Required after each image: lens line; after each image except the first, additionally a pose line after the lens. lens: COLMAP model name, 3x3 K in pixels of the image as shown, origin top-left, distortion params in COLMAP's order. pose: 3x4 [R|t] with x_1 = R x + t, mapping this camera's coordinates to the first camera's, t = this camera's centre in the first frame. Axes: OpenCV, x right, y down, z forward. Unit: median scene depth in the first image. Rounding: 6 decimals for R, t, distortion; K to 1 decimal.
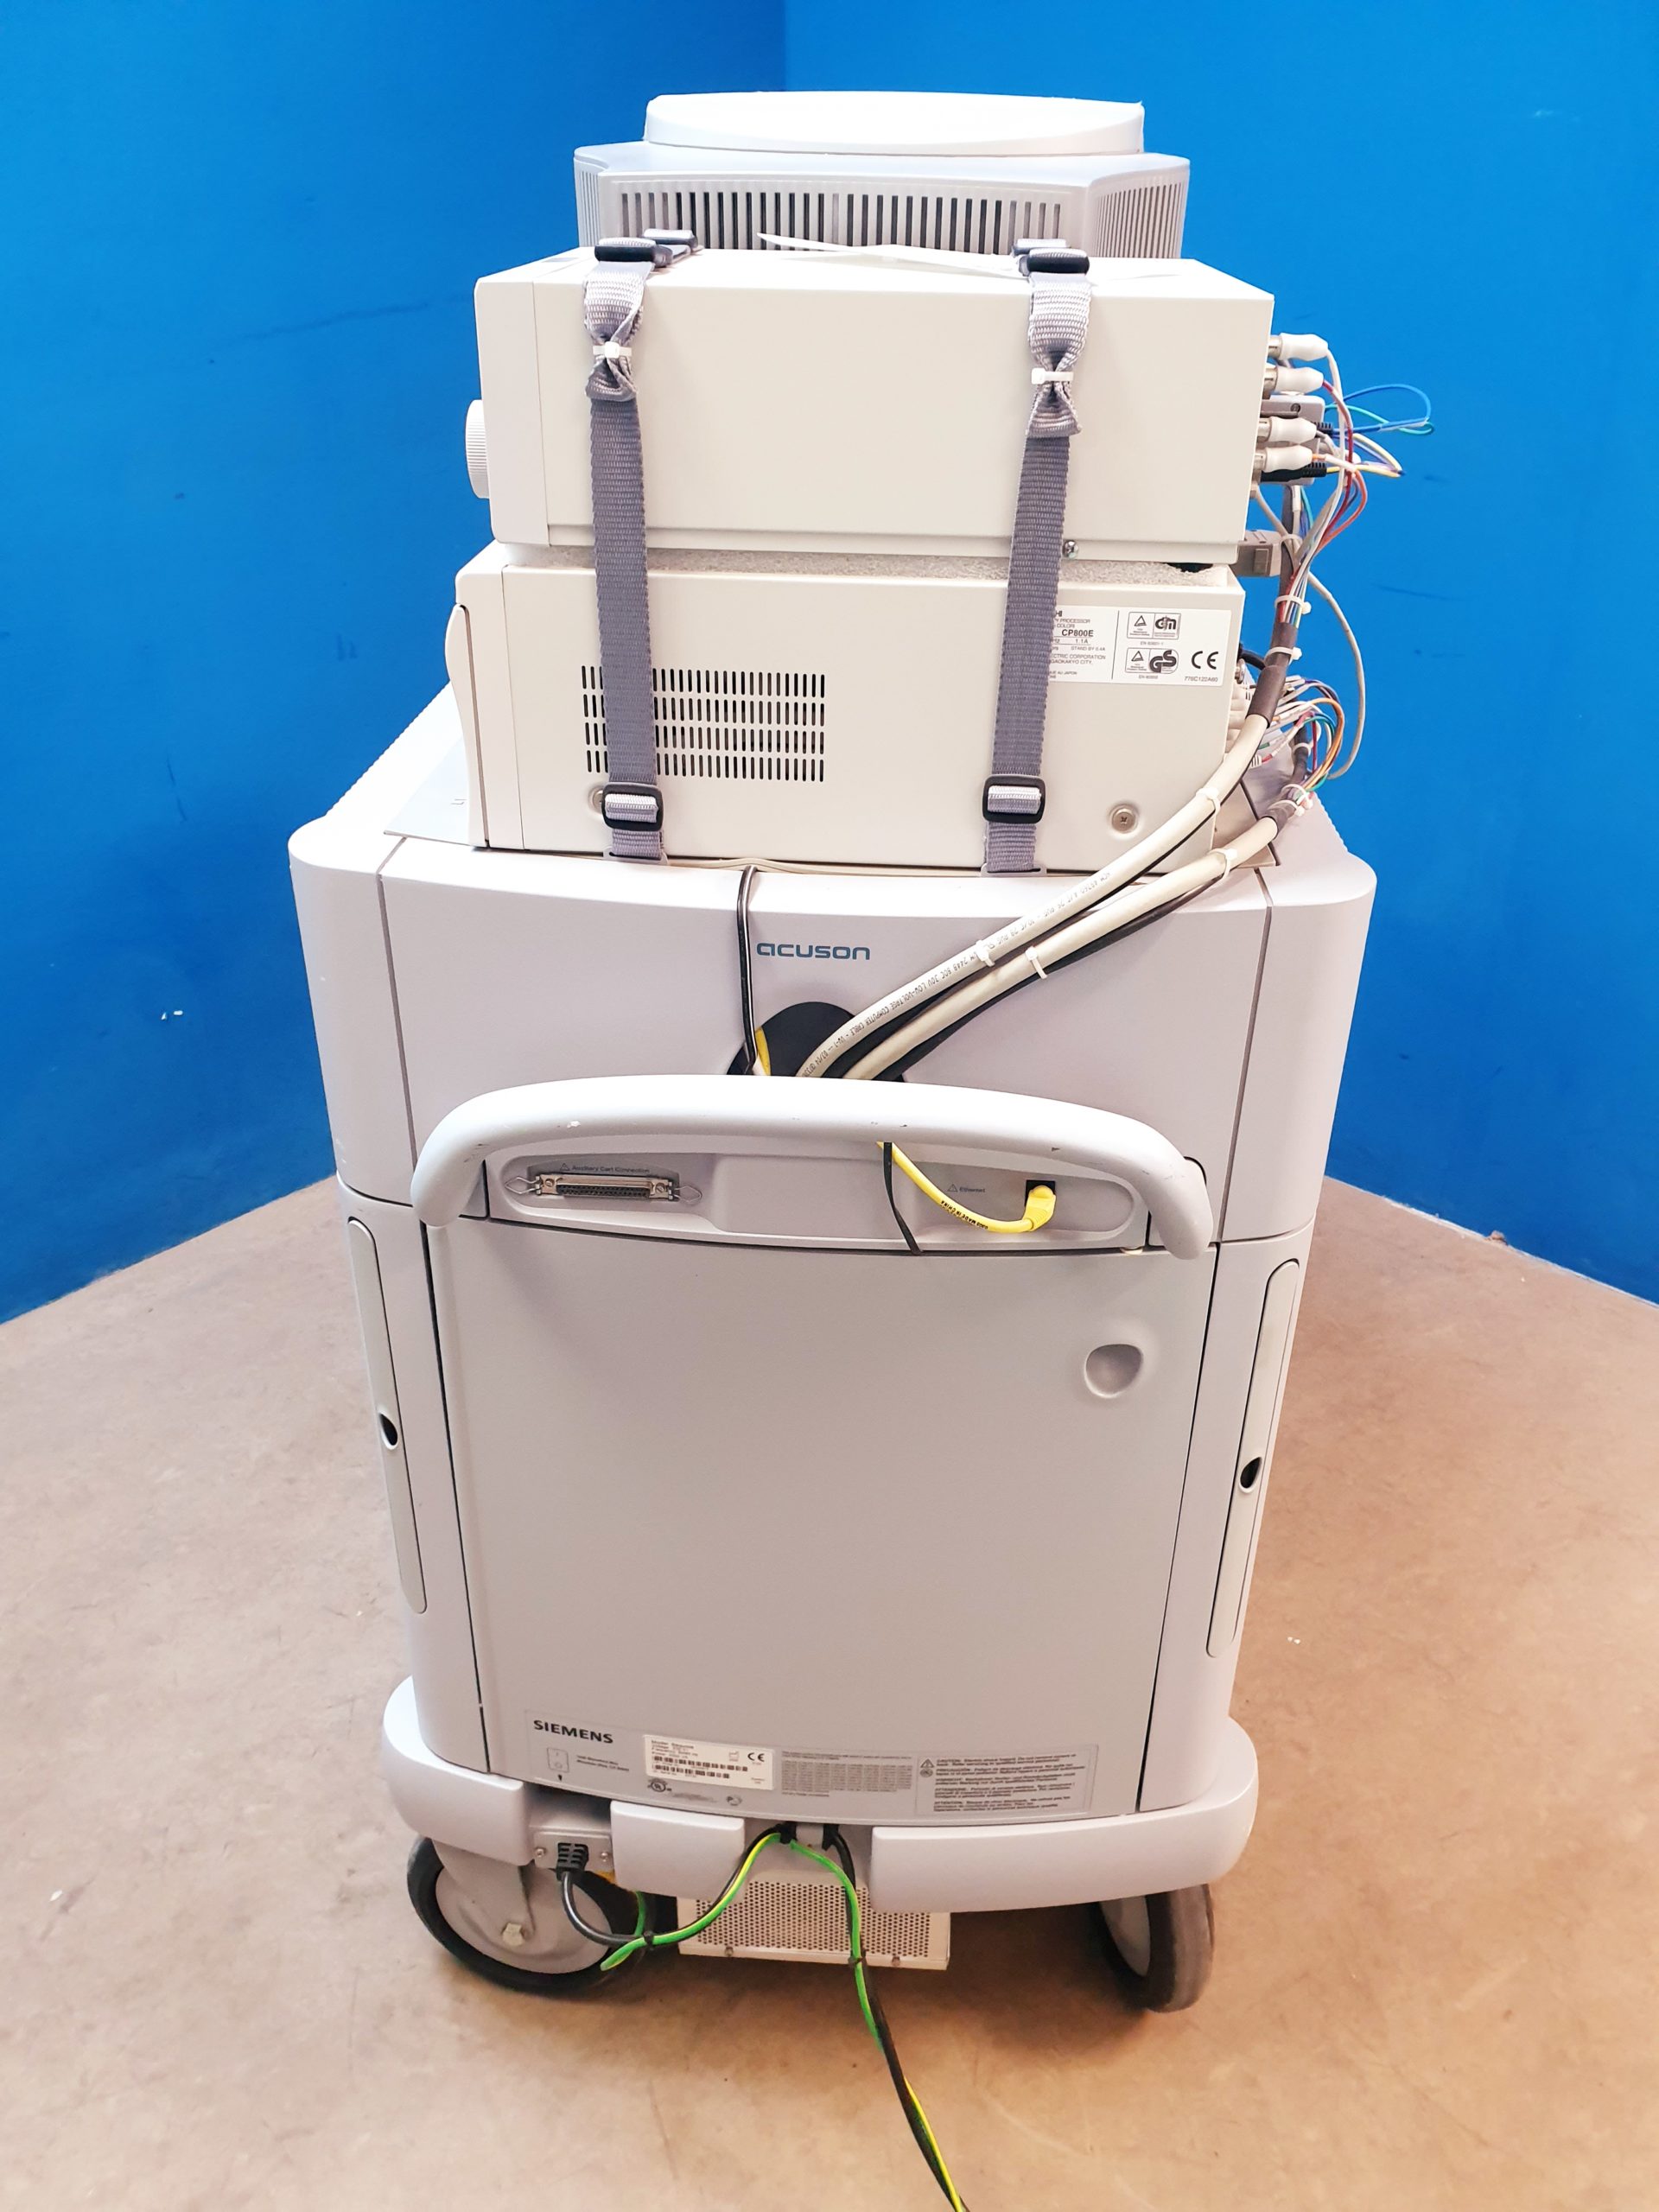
lens RADIAL K [[1666.2, 0, 829.5], [0, 1666.2, 1106.0], [0, 0, 1]] dist [0.004430, 0.004236]
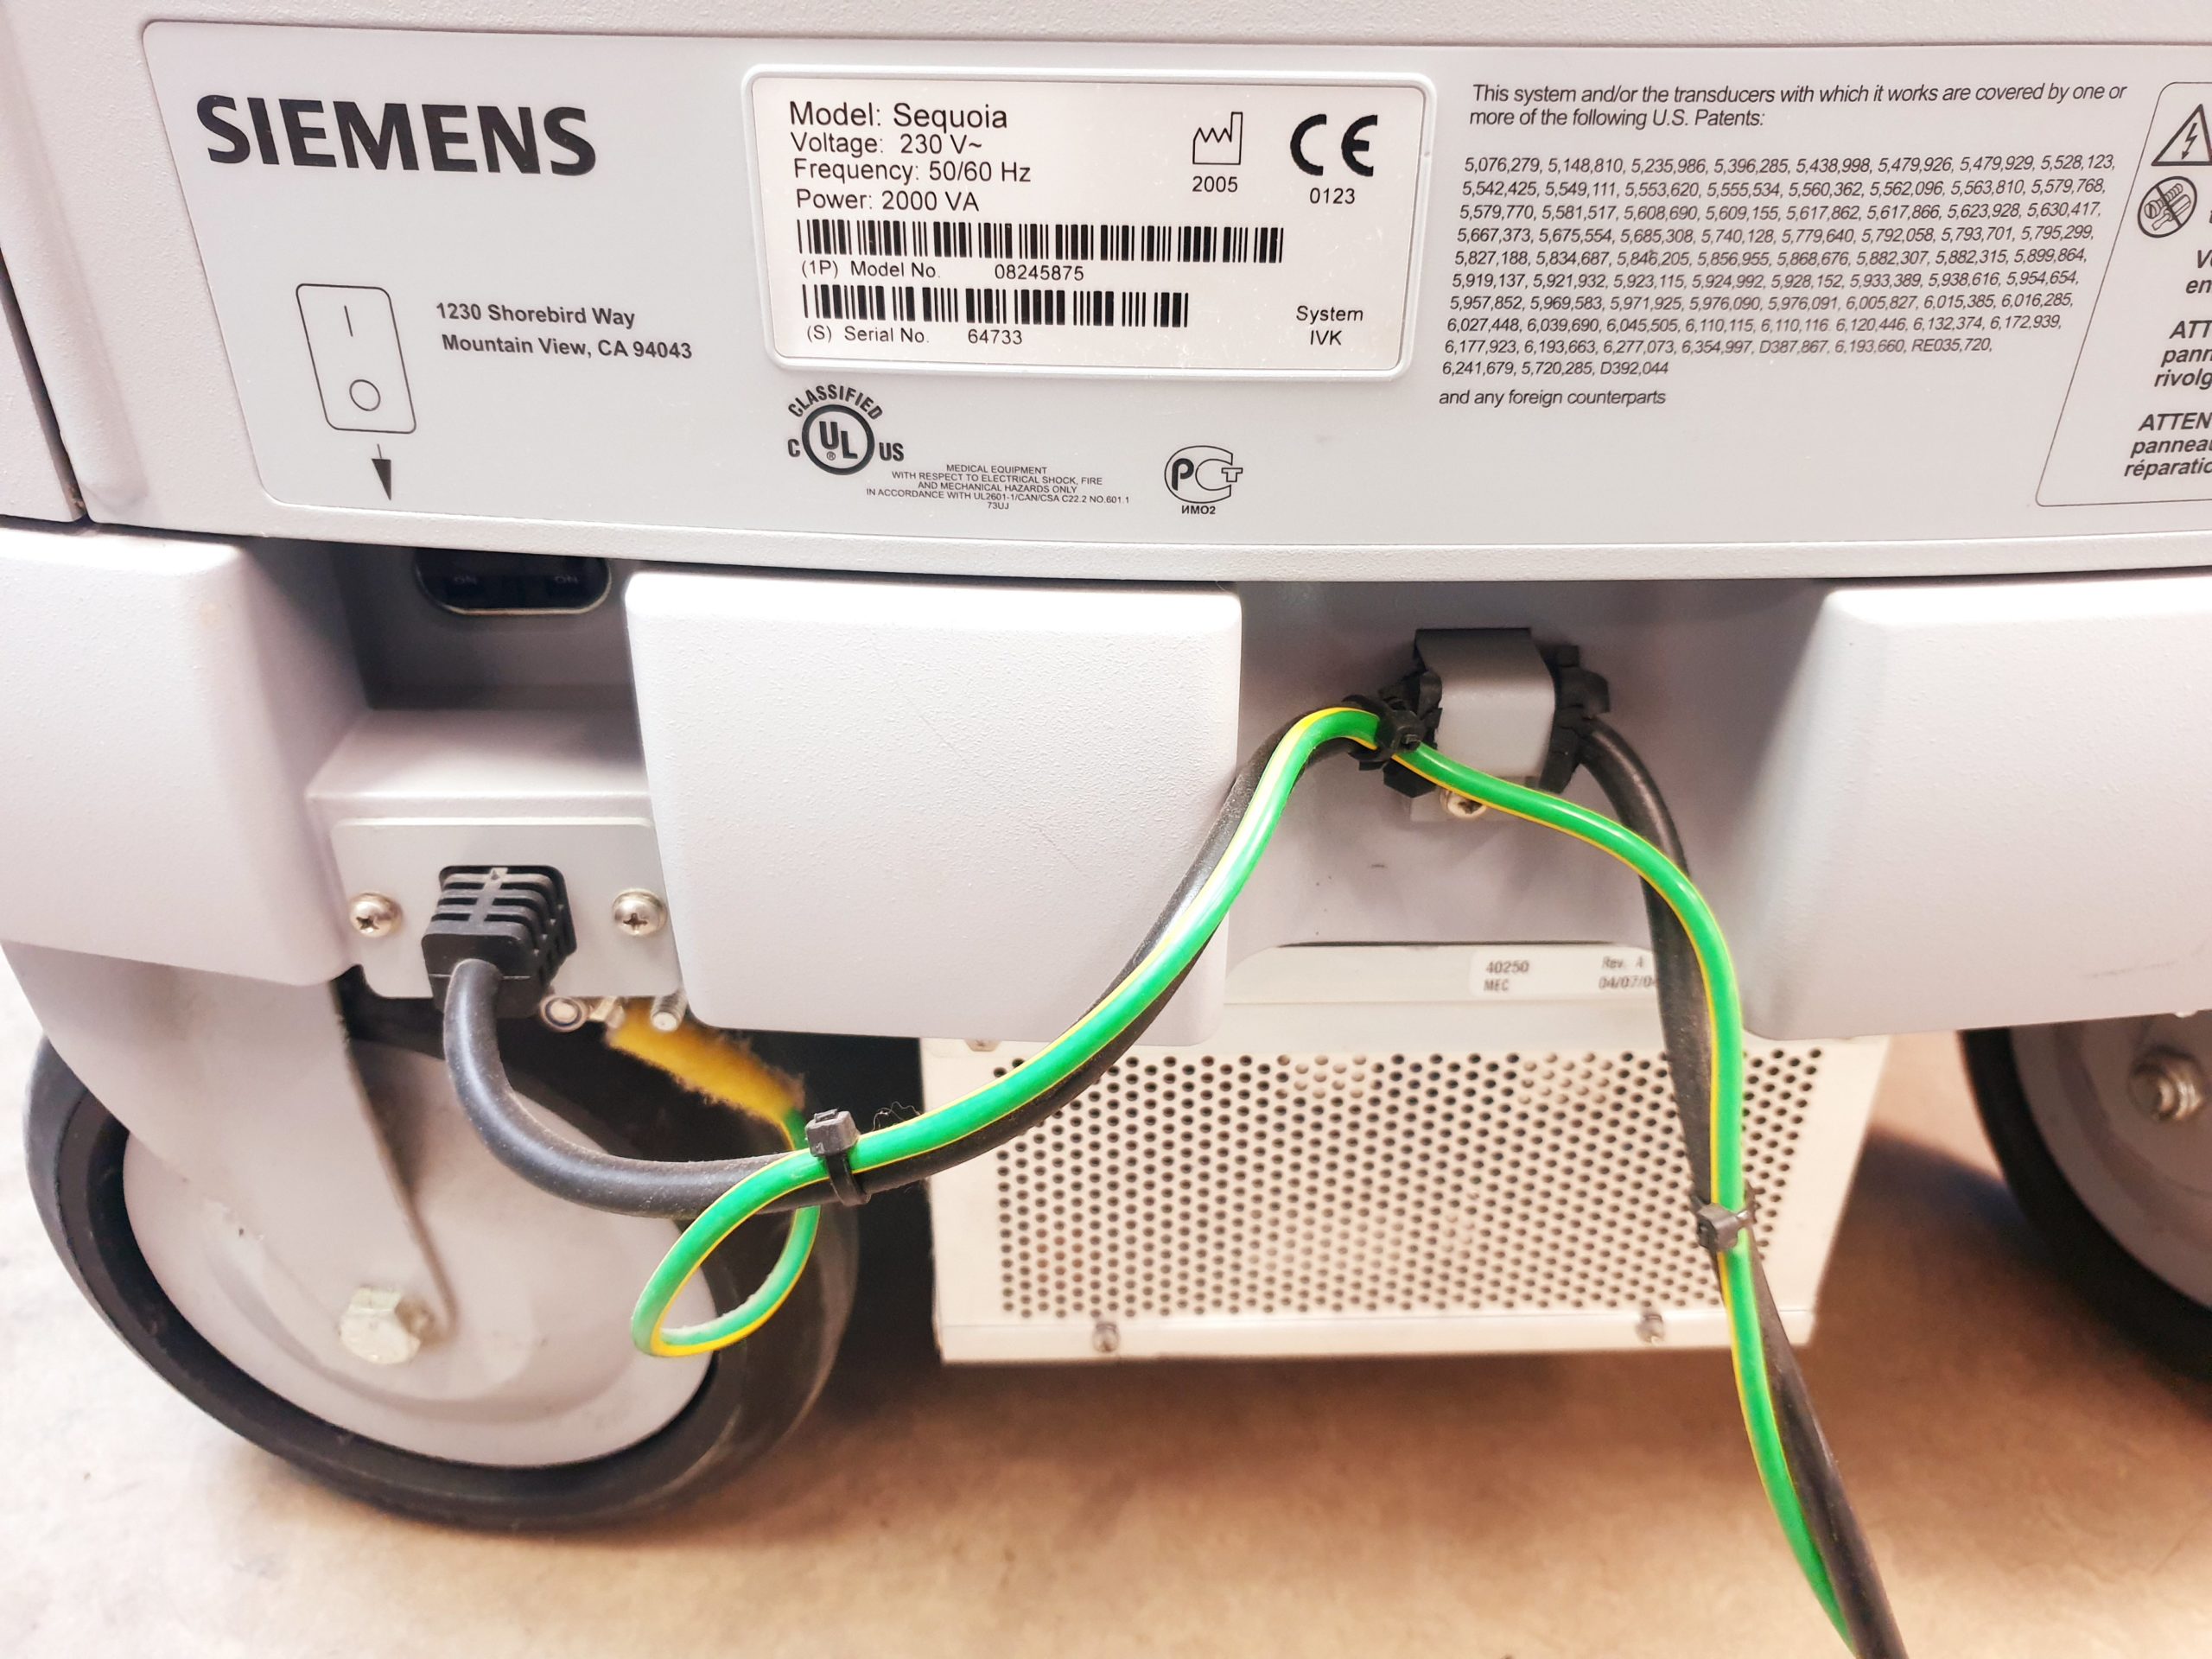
lens RADIAL K [[1675.9, 0, 1106.0], [0, 1675.9, 829.5], [0, 0, 1]] dist [-0.070717, 0.084660]
pose [[0.996715, -0.044667, 0.067554, -0.084740], [0.042059, 0.998332, 0.039555, 0.448343], [-0.069208, -0.036584, 0.996931, 0.782004]]
